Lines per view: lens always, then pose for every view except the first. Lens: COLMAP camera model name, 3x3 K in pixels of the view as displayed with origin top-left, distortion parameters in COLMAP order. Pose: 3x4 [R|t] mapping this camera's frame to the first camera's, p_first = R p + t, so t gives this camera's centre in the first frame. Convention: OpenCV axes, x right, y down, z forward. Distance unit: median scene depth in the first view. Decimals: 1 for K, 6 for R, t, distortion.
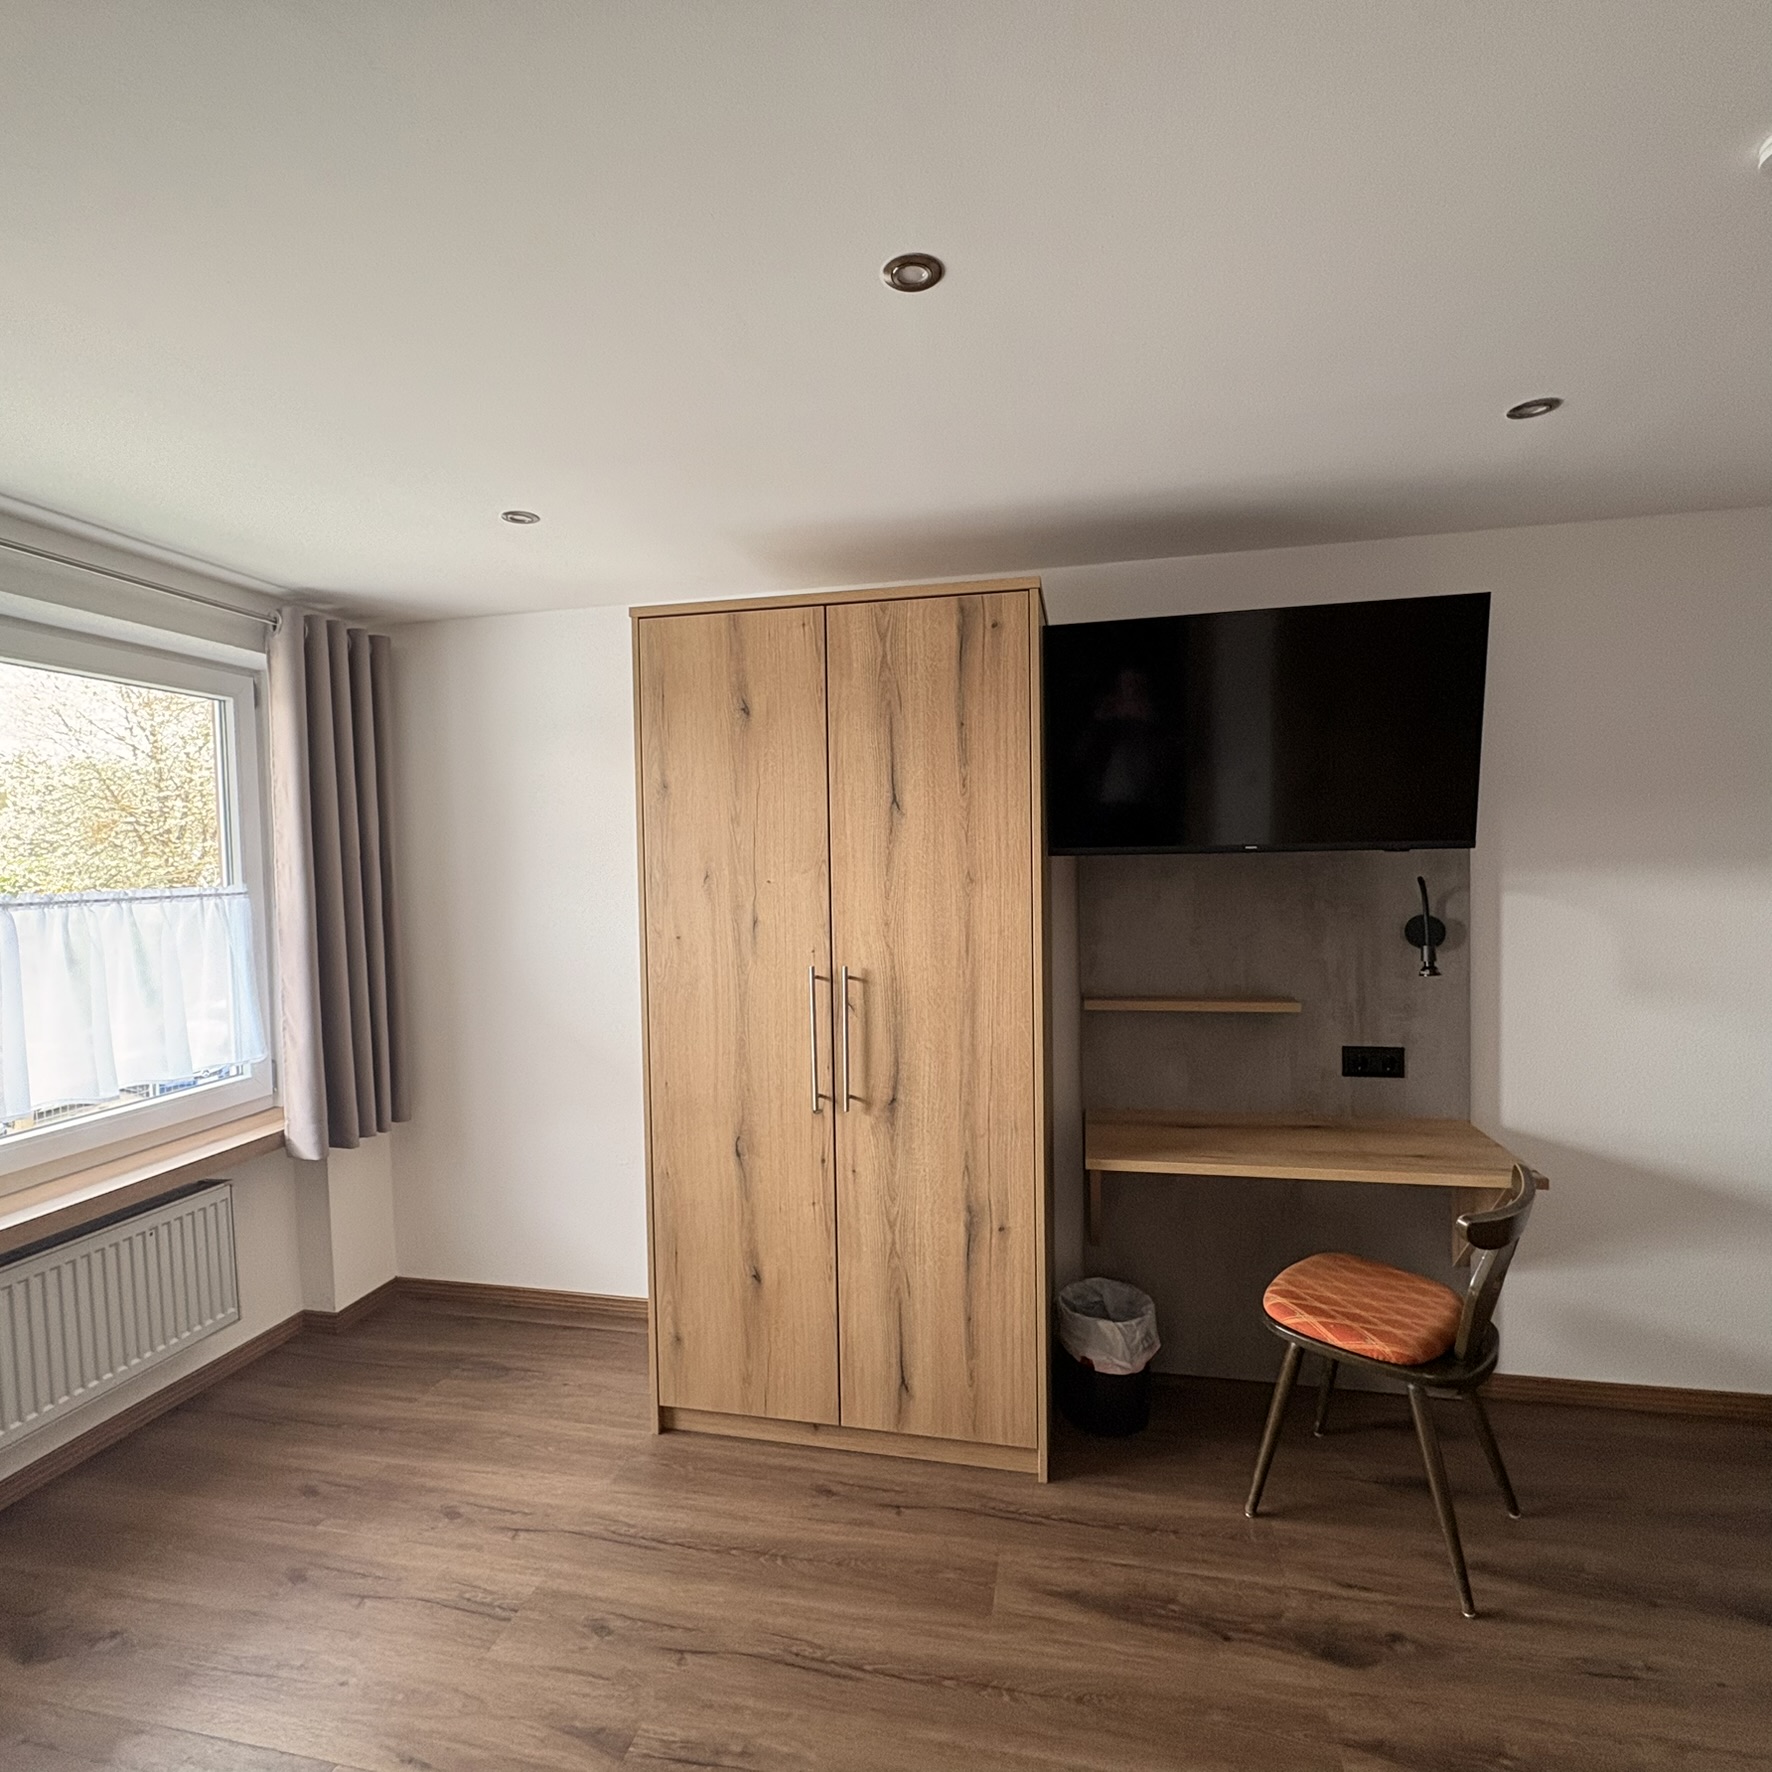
lens RADIAL K [[940.3, 0, 882.8], [0, 940.3, 897.7], [0, 0, 1]] dist [0.001909, 0.000411]
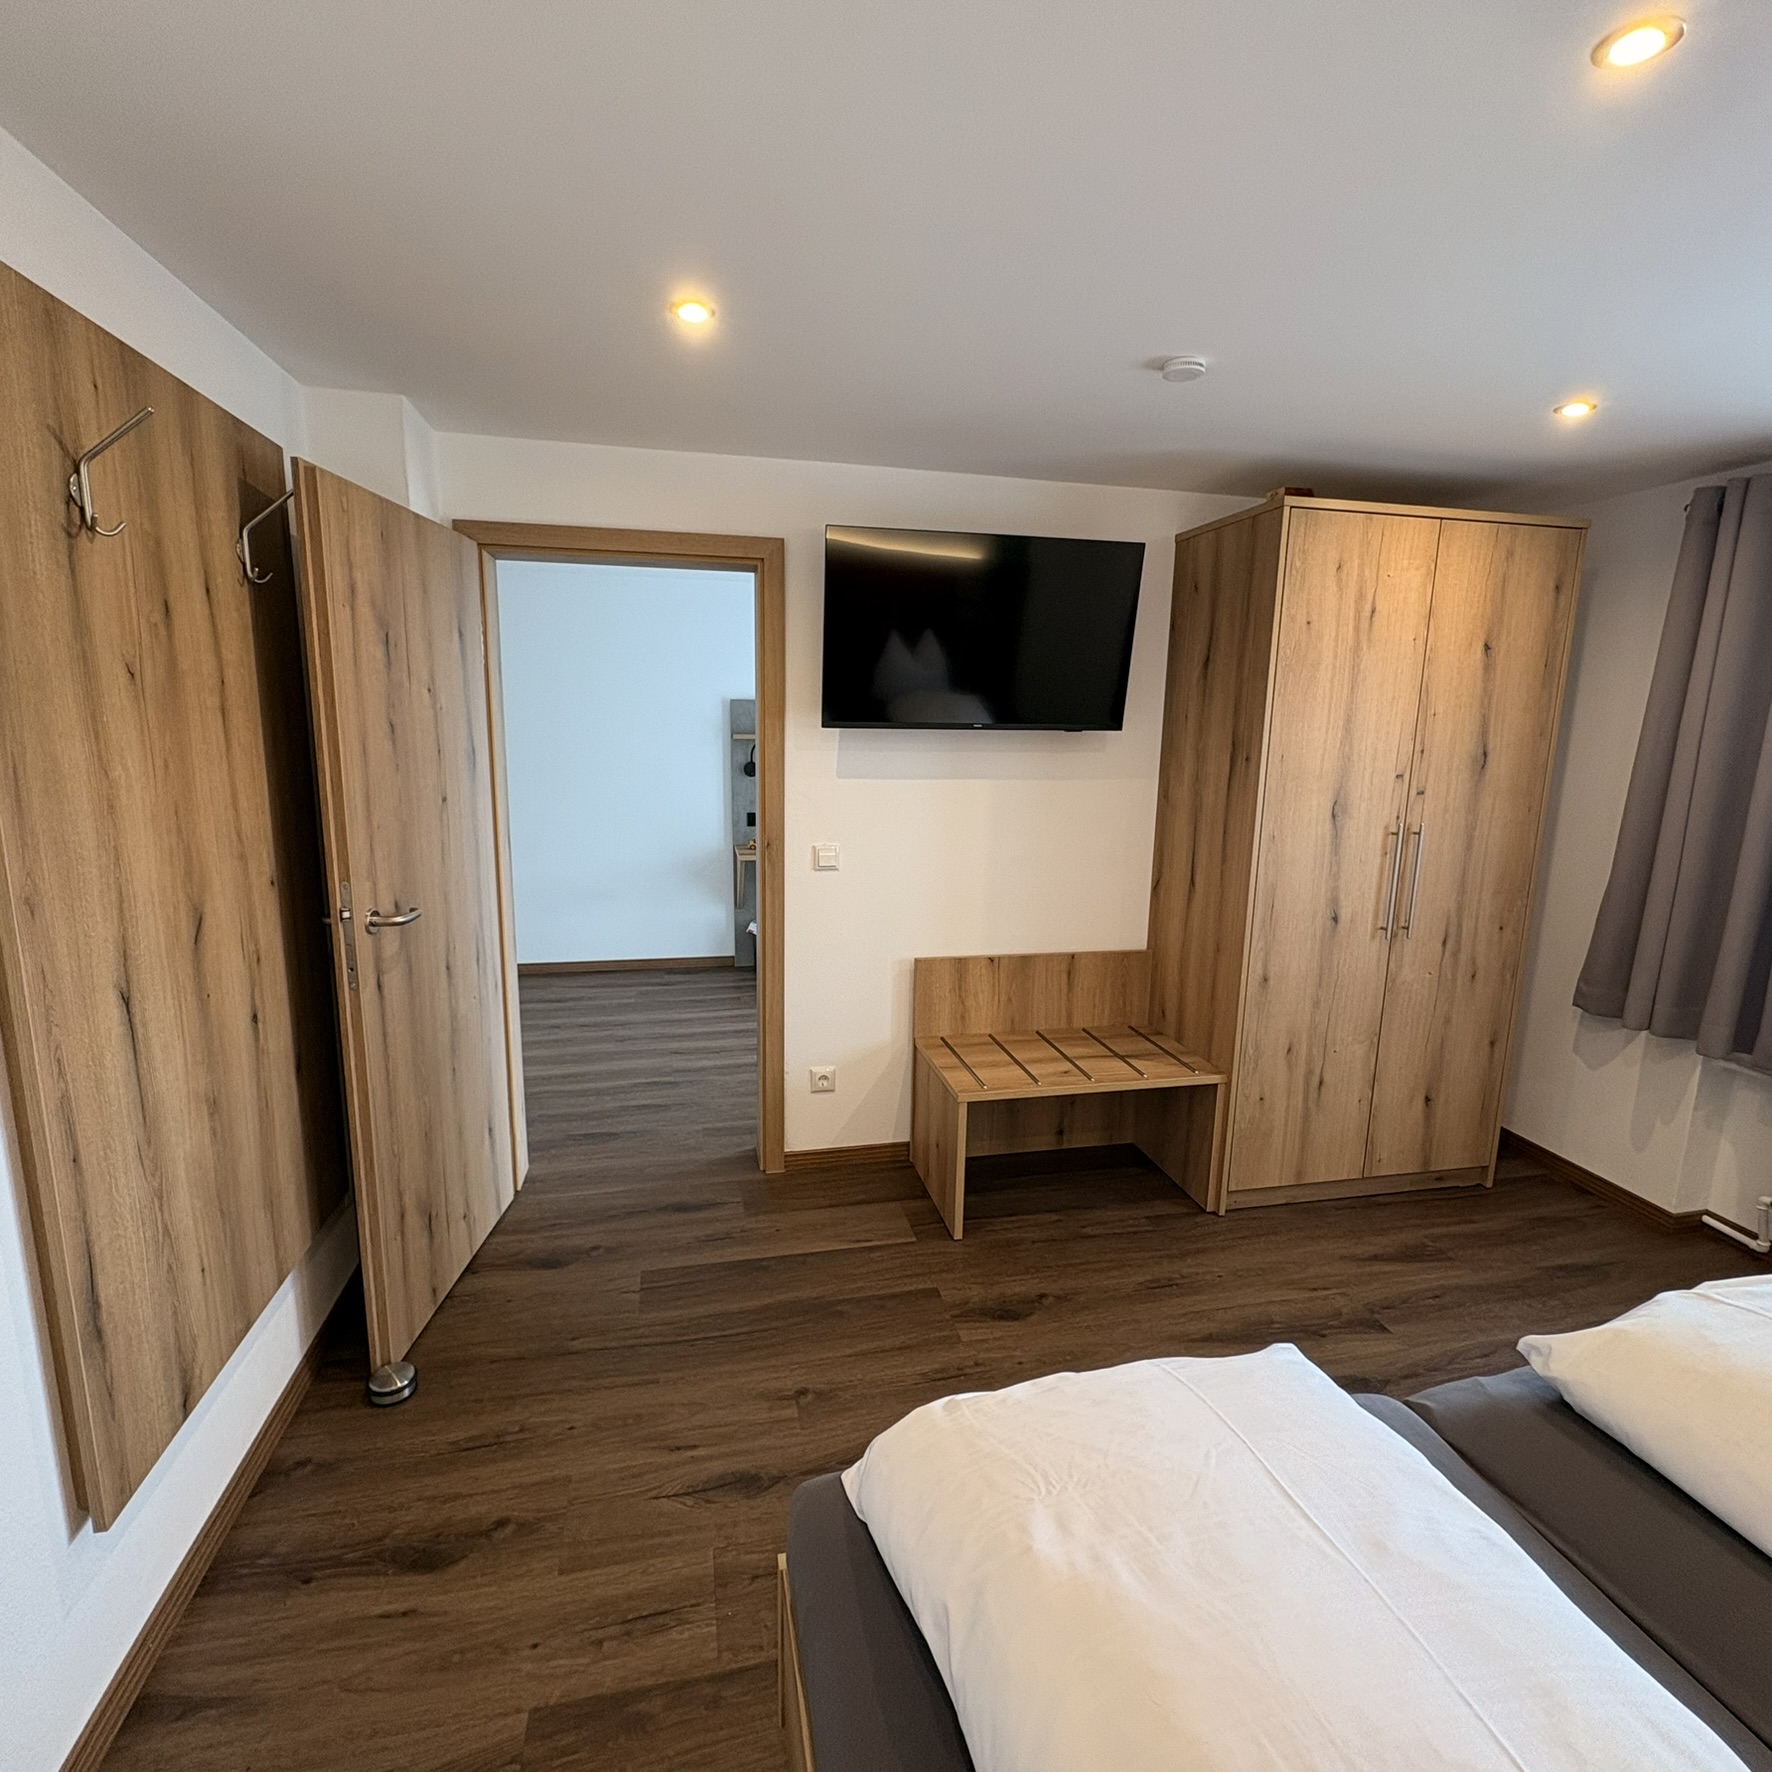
lens RADIAL K [[940.3, 0, 877.6], [0, 940.3, 887.4], [0, 0, 1]] dist [0.001909, 0.000411]
pose [[0.907234, -0.042102, 0.418515, -1.164435], [-0.016392, 0.990683, 0.135195, 0.211458], [-0.420307, -0.129514, 0.898091, 0.173456]]
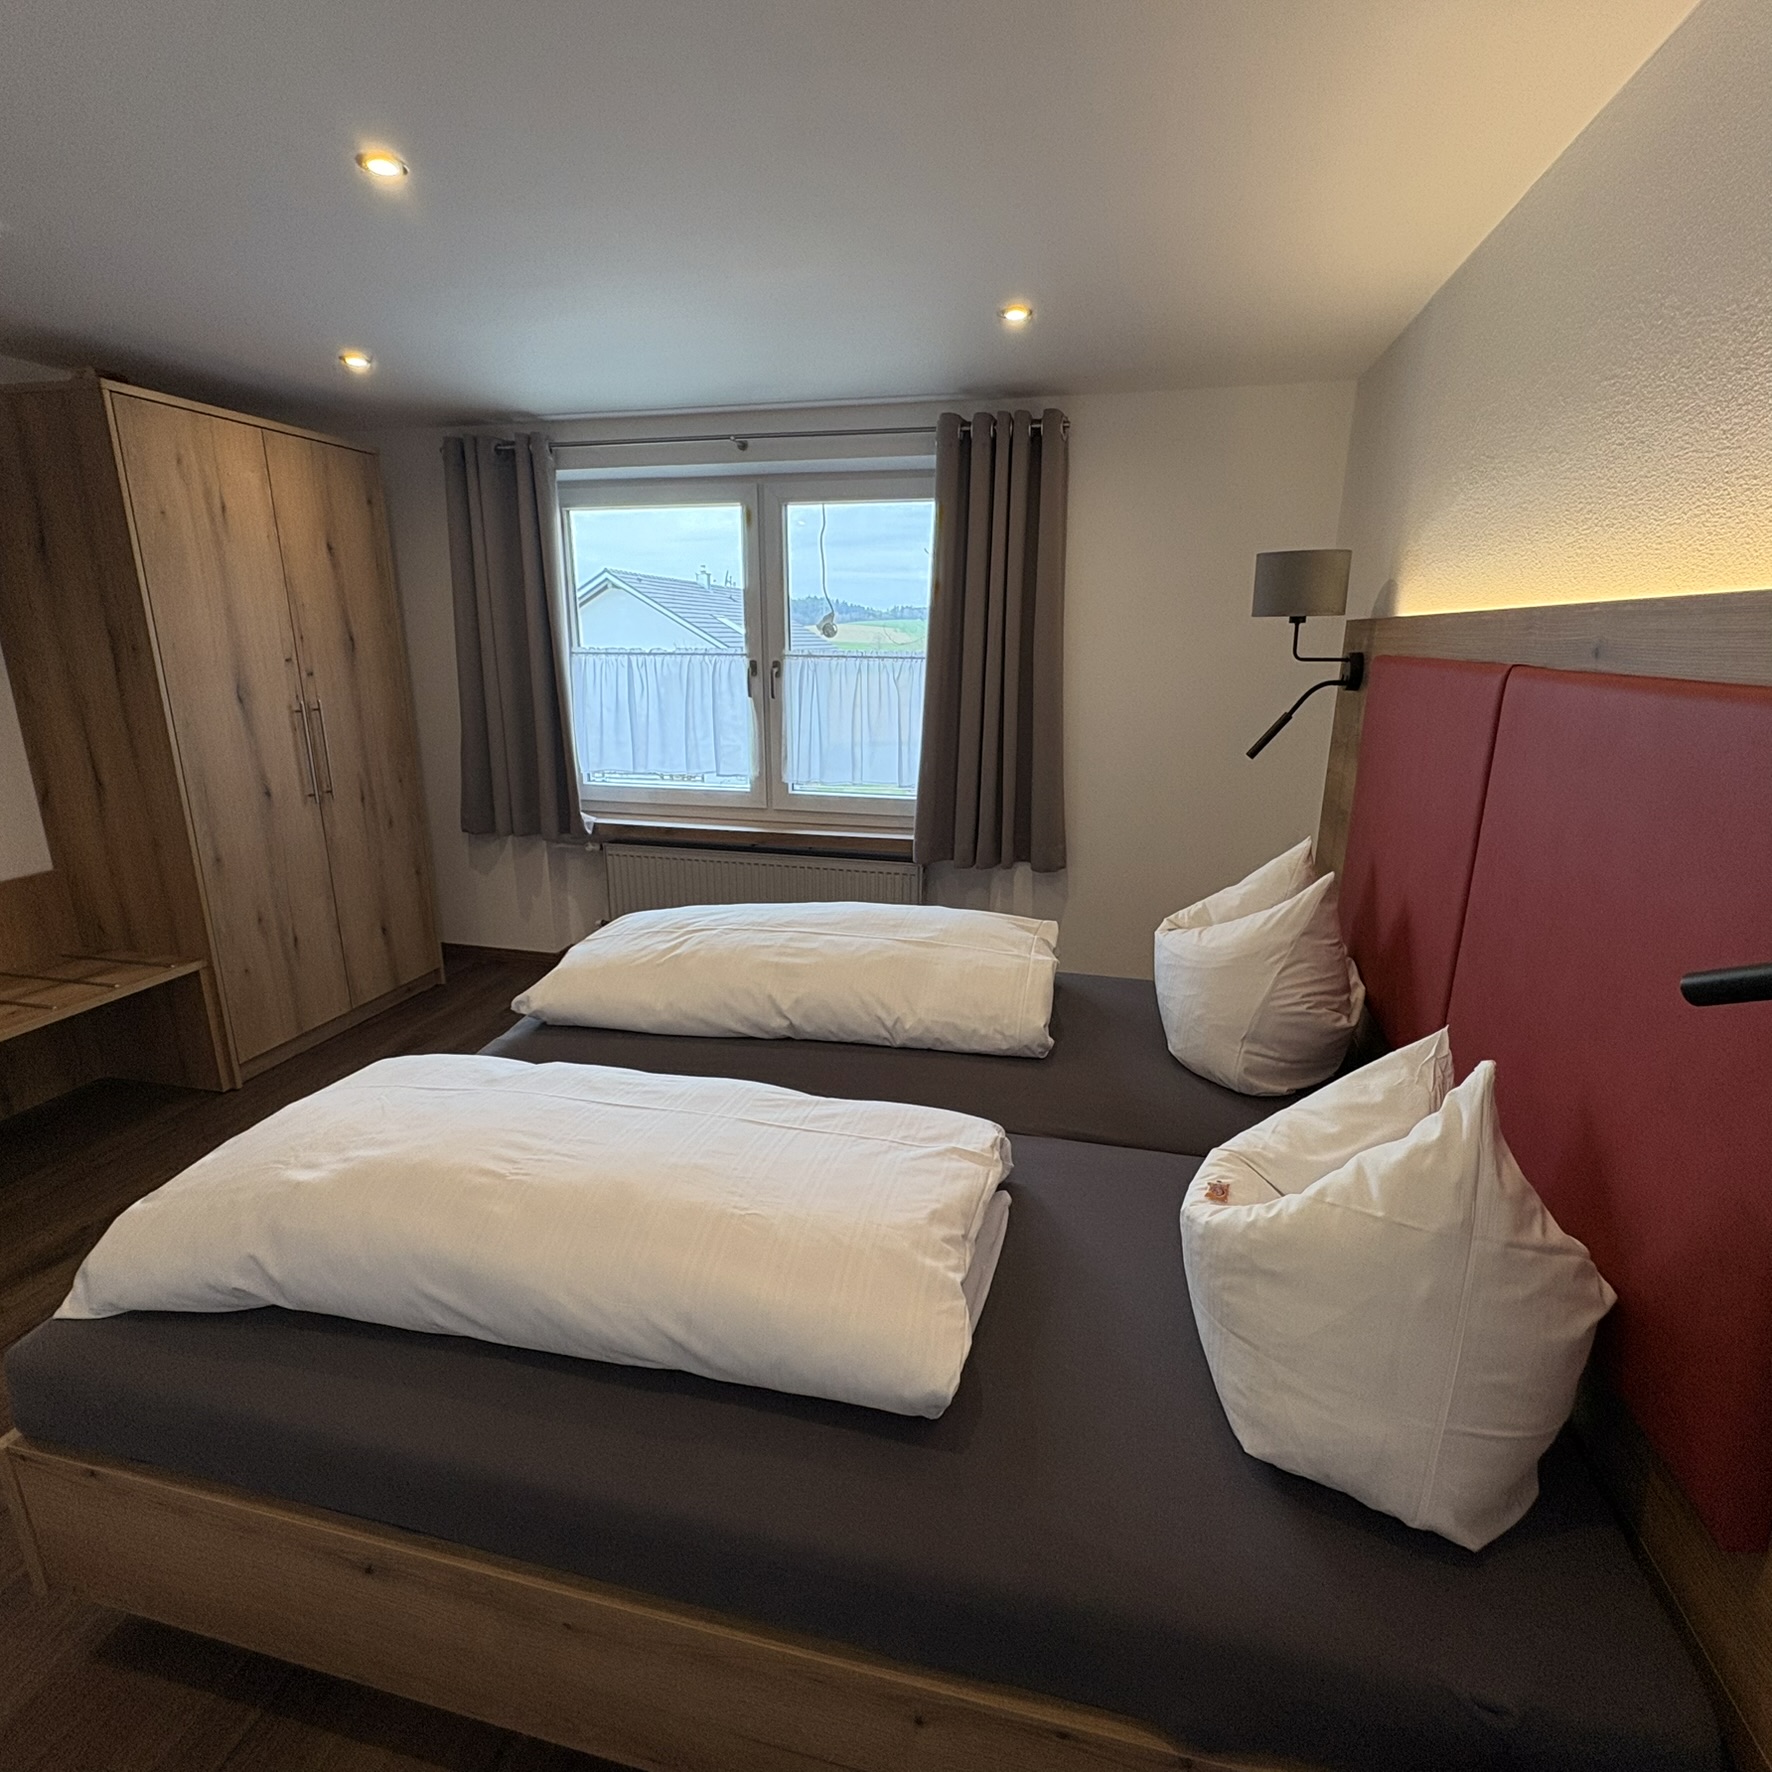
lens RADIAL K [[940.3, 0, 897.1], [0, 940.3, 883.1], [0, 0, 1]] dist [0.001909, 0.000411]
pose [[0.010694, -0.242486, 0.970096, -1.447120], [0.034816, 0.969653, 0.241992, 0.236127], [-0.999337, 0.031187, 0.018812, 0.089907]]
